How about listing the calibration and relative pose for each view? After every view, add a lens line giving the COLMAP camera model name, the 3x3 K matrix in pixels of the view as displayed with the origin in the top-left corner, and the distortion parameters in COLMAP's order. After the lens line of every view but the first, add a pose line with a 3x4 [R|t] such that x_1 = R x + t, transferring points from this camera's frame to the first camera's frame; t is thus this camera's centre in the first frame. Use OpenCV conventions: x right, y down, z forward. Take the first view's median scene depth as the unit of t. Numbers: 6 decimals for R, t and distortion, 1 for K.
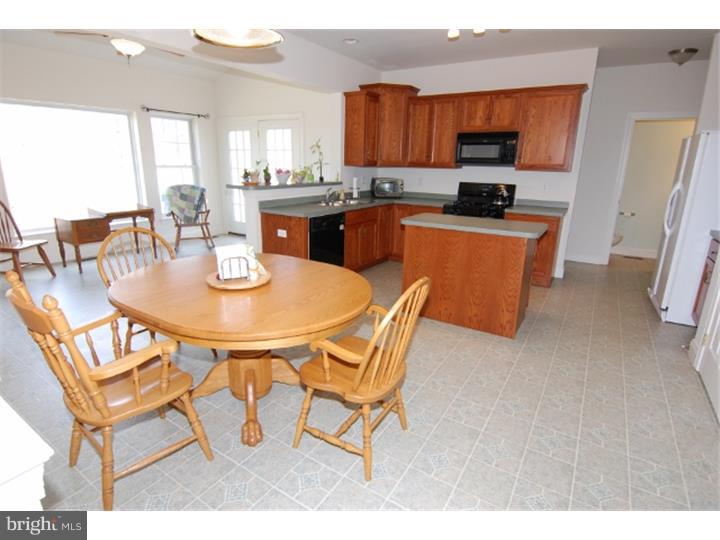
lens RADIAL K [[391.6, 0, 360.0], [0, 391.6, 270.0], [0, 0, 1]] dist [0.000652, -0.017383]
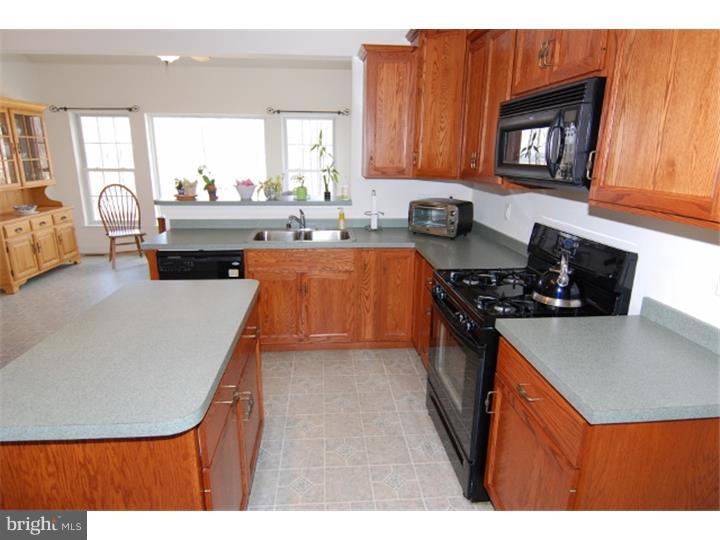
lens RADIAL K [[426.7, 0, 351.3], [0, 426.7, 257.0], [0, 0, 1]] dist [-0.004099, -0.001607]
pose [[0.608568, 0.170344, -0.775002, 0.444671], [-0.205051, 0.977272, 0.053786, -0.160047], [0.766550, 0.126183, 0.629666, 0.536587]]
